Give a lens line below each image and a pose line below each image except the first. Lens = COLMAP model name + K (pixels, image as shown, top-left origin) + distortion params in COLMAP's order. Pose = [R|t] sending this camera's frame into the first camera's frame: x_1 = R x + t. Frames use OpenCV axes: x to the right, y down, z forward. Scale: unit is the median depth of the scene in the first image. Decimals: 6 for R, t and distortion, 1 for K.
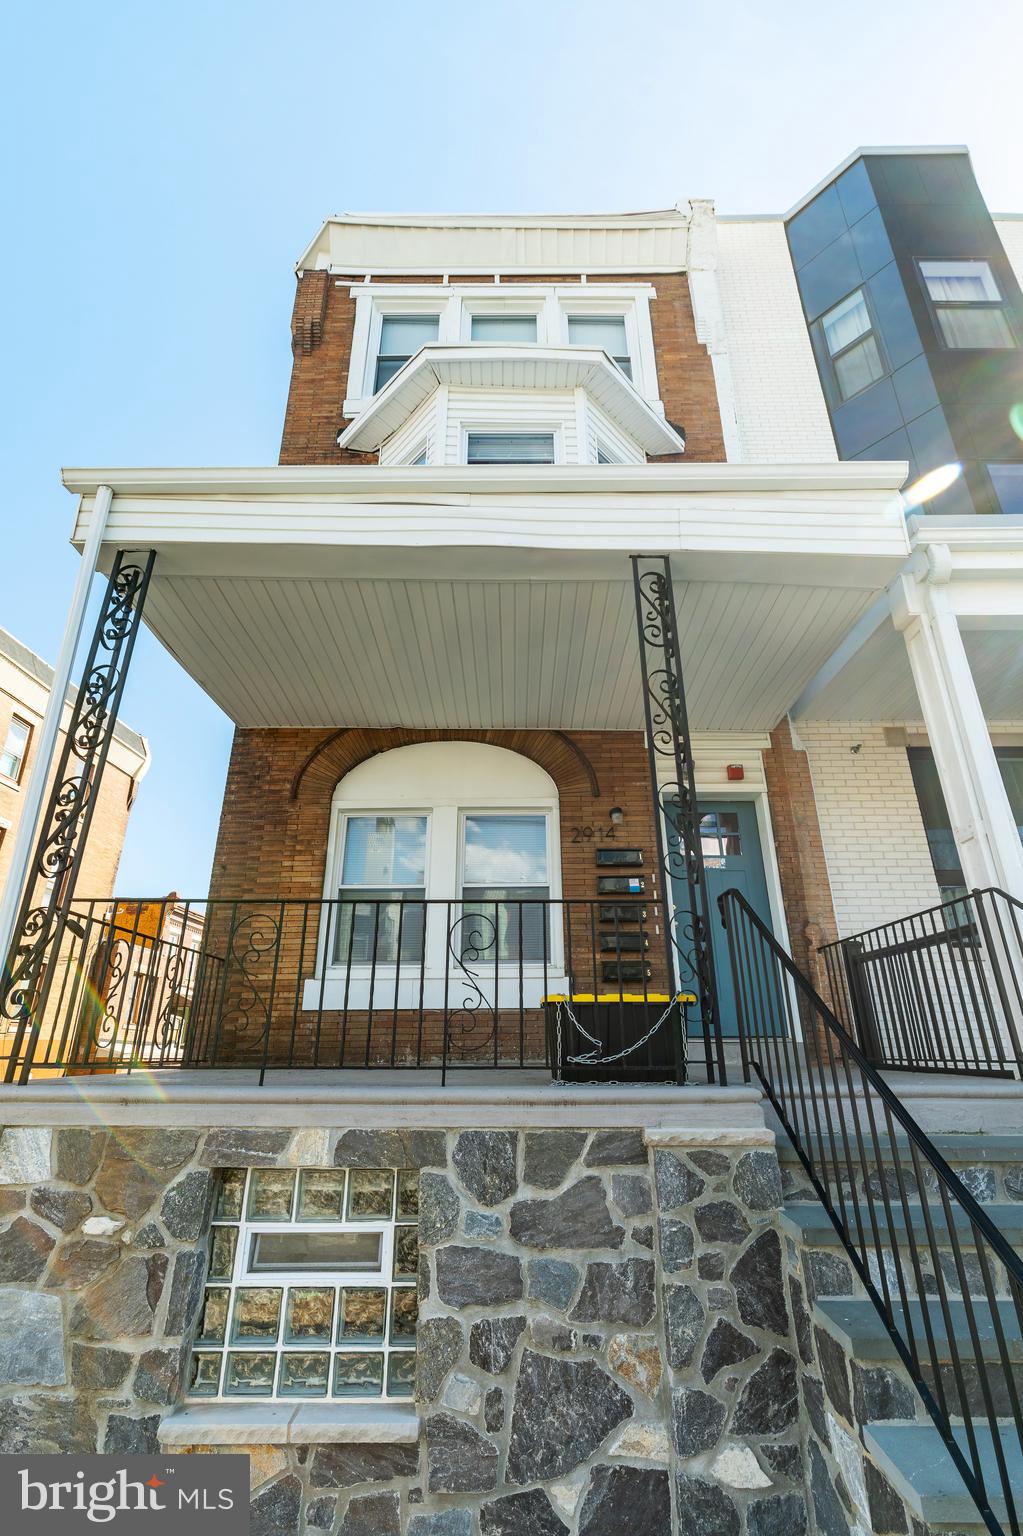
lens RADIAL K [[696.3, 0, 520.4], [0, 696.3, 753.2], [0, 0, 1]] dist [0.002980, 0.000224]
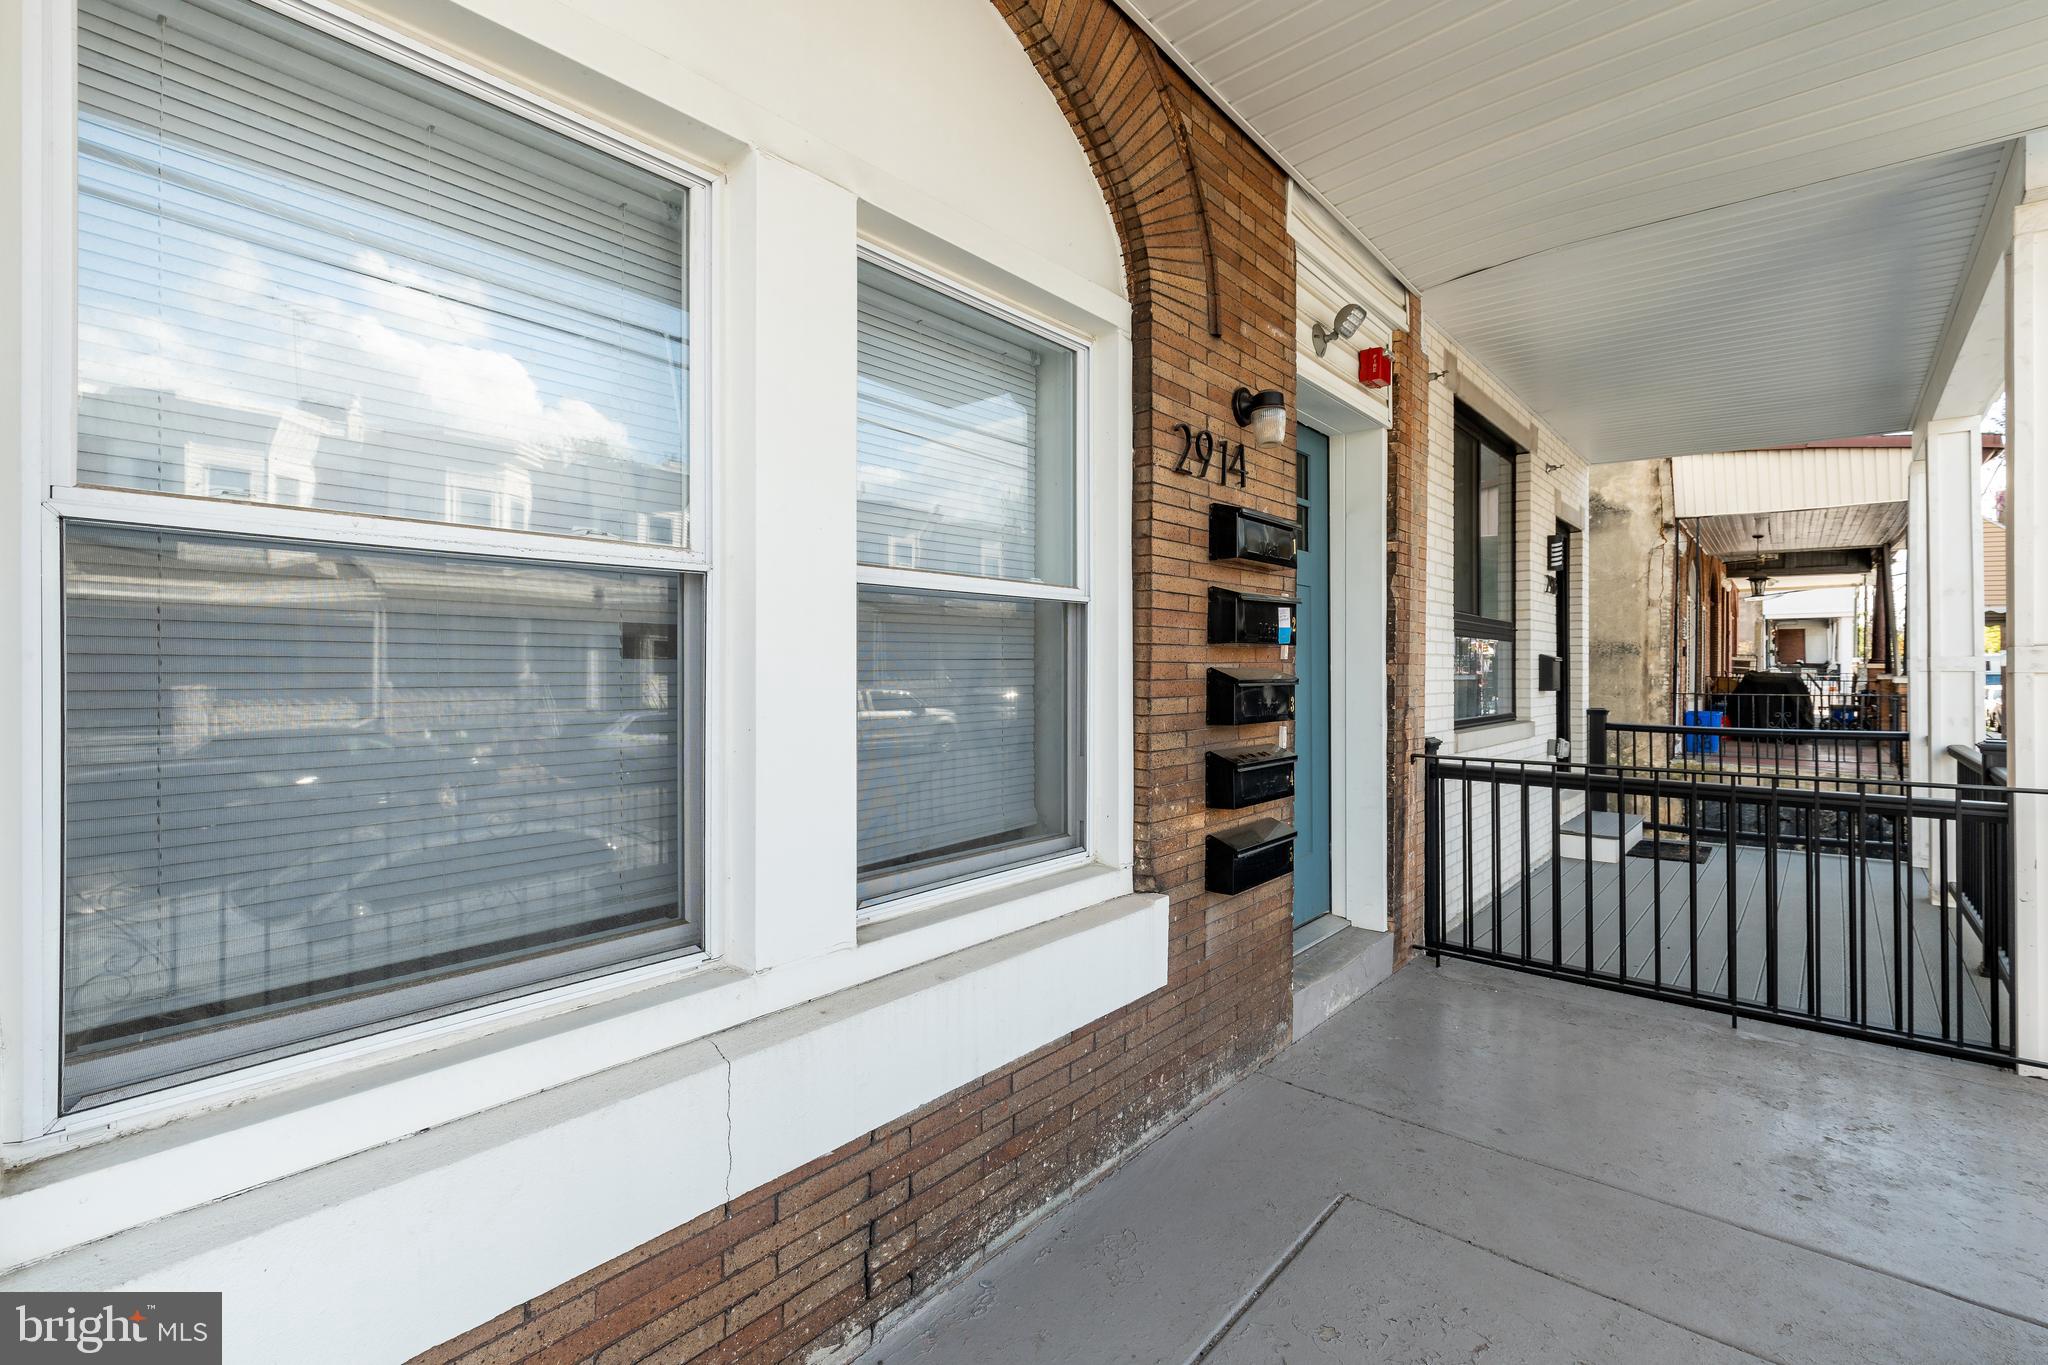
lens RADIAL K [[928.4, 0, 1025.9], [0, 928.4, 666.1], [0, 0, 1]] dist [0.002980, 0.000224]
pose [[0.631045, 0.005110, 0.775730, -0.345023], [-0.302554, 0.922409, 0.240047, 0.158028], [-0.714313, -0.386180, 0.583628, 0.952117]]
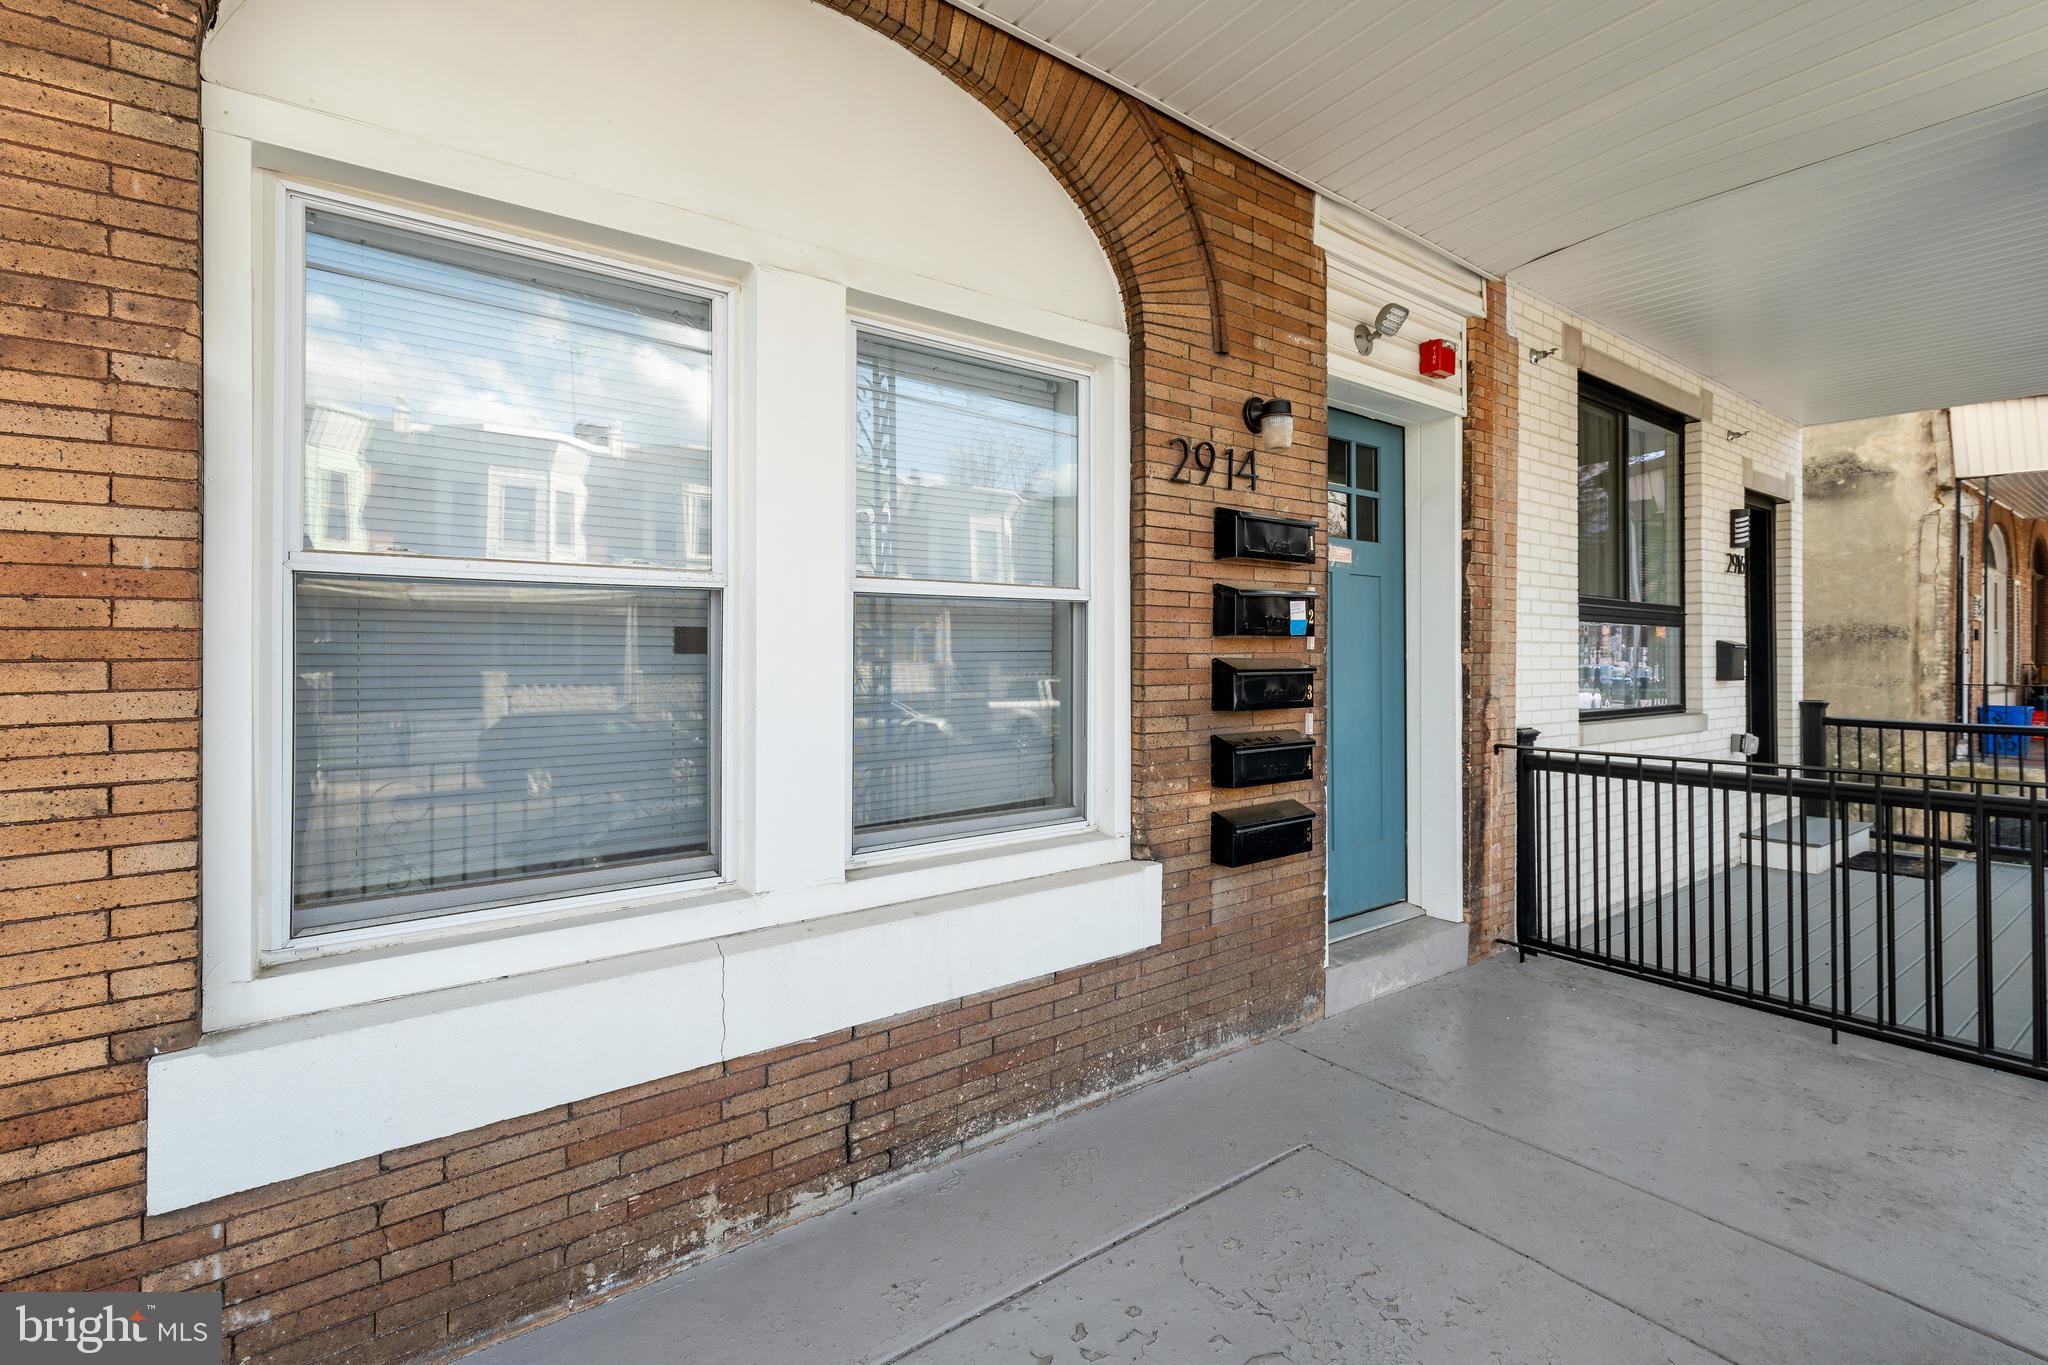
lens RADIAL K [[945.2, 0, 1028.8], [0, 945.2, 644.3], [0, 0, 1]] dist [0.003641, -0.000112]
pose [[0.787669, 0.008966, 0.616034, -0.321068], [-0.238665, 0.926262, 0.291680, 0.102914], [-0.567993, -0.376773, 0.731728, 0.825767]]
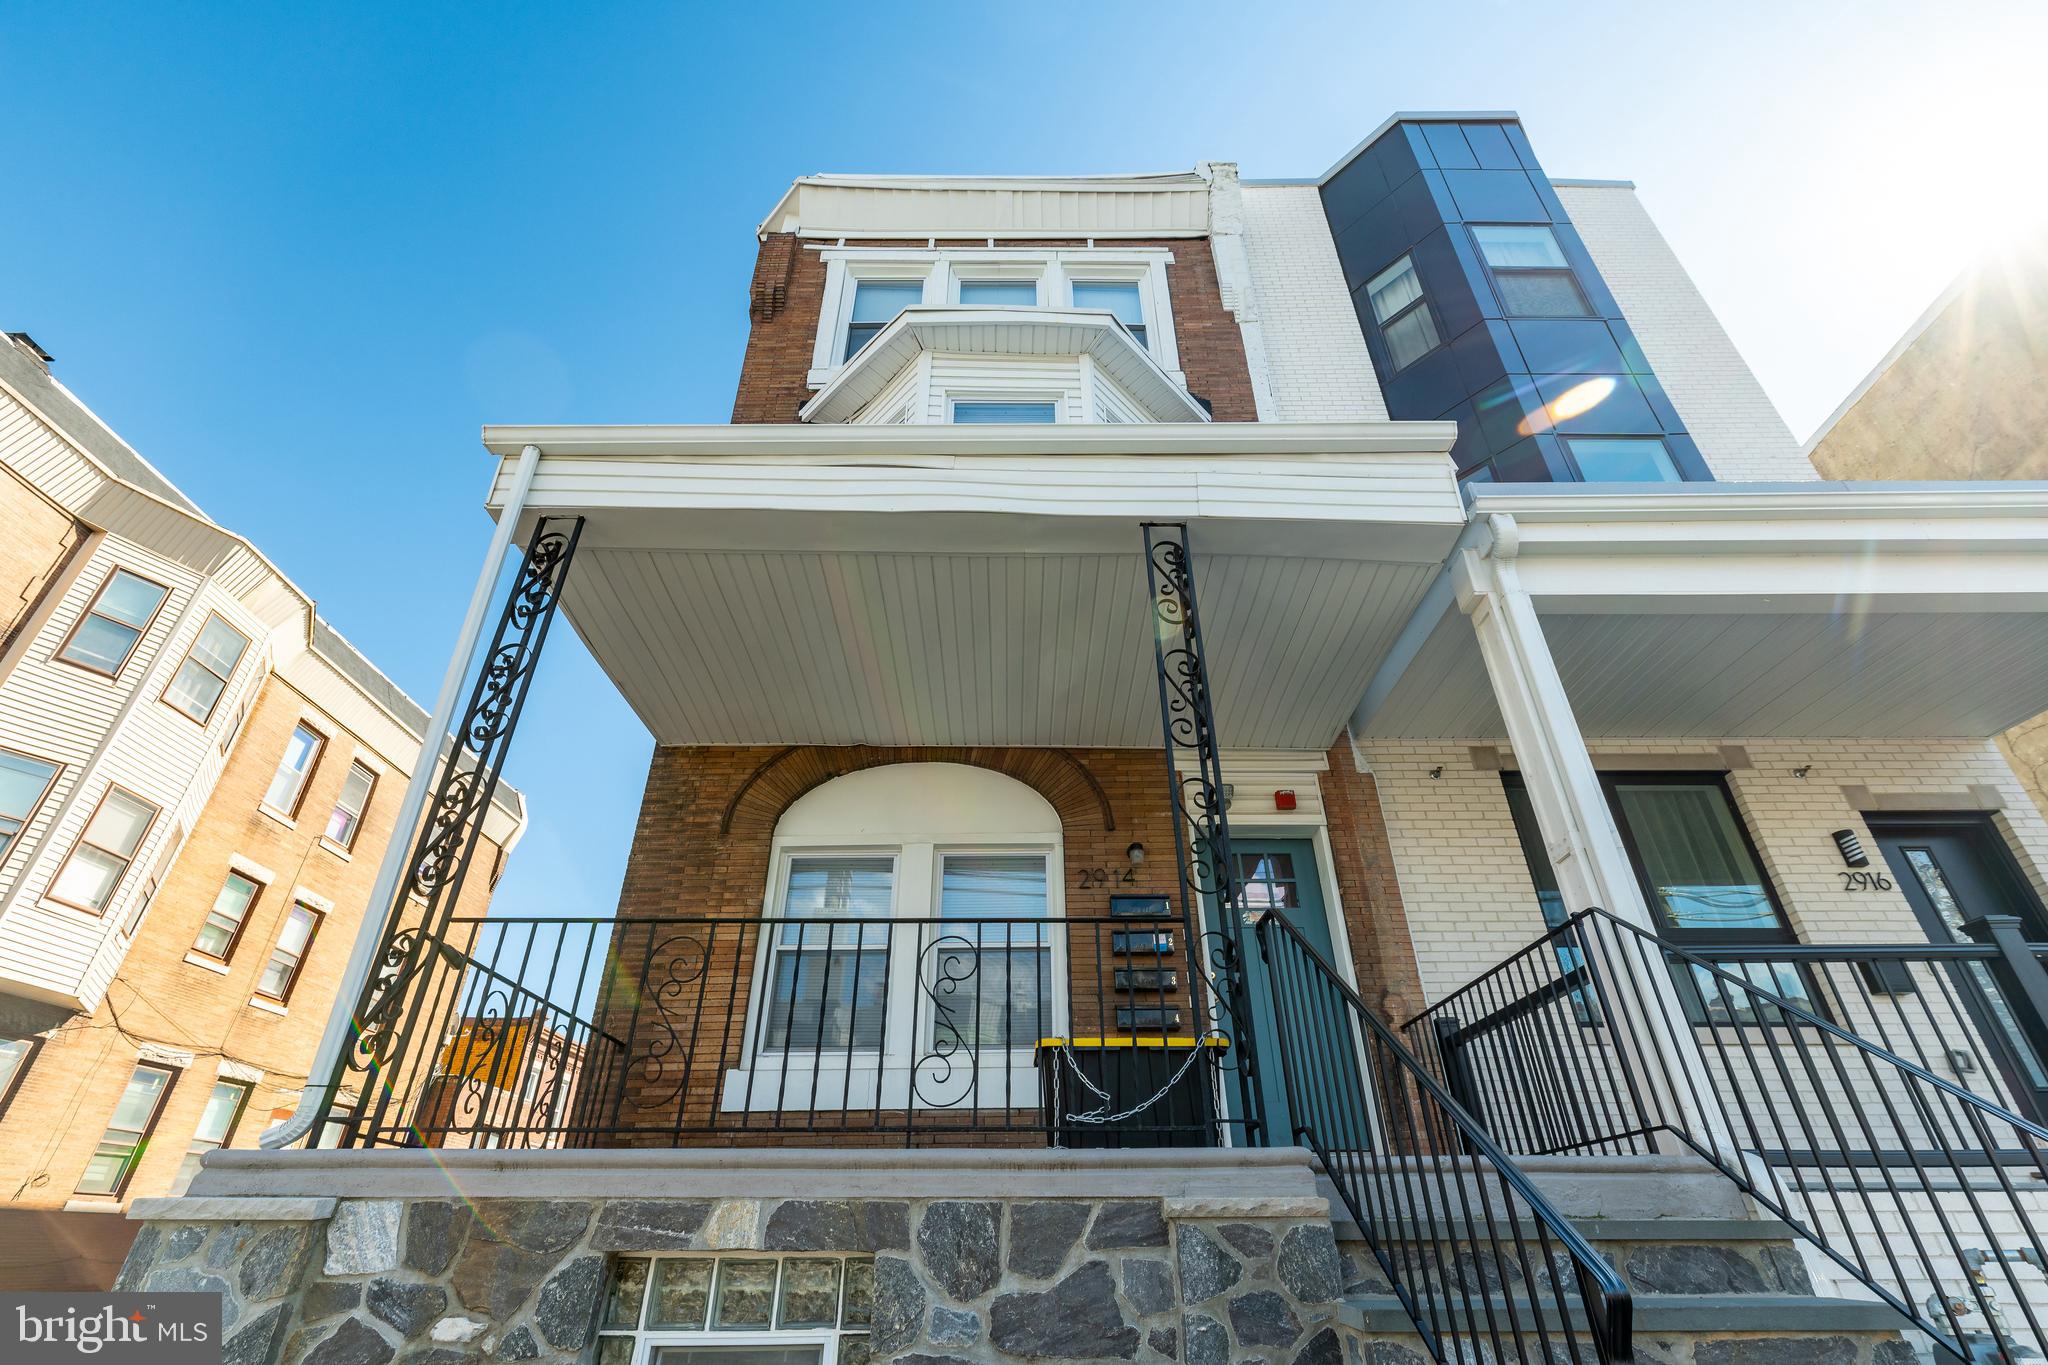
lens RADIAL K [[928.4, 0, 1025.9], [0, 928.4, 666.1], [0, 0, 1]] dist [0.002980, 0.000224]
pose [[0.999985, 0.002187, 0.005062, 0.010326], [-0.001247, 0.983894, -0.178747, 0.084871], [-0.005371, 0.178738, 0.983882, -0.082065]]
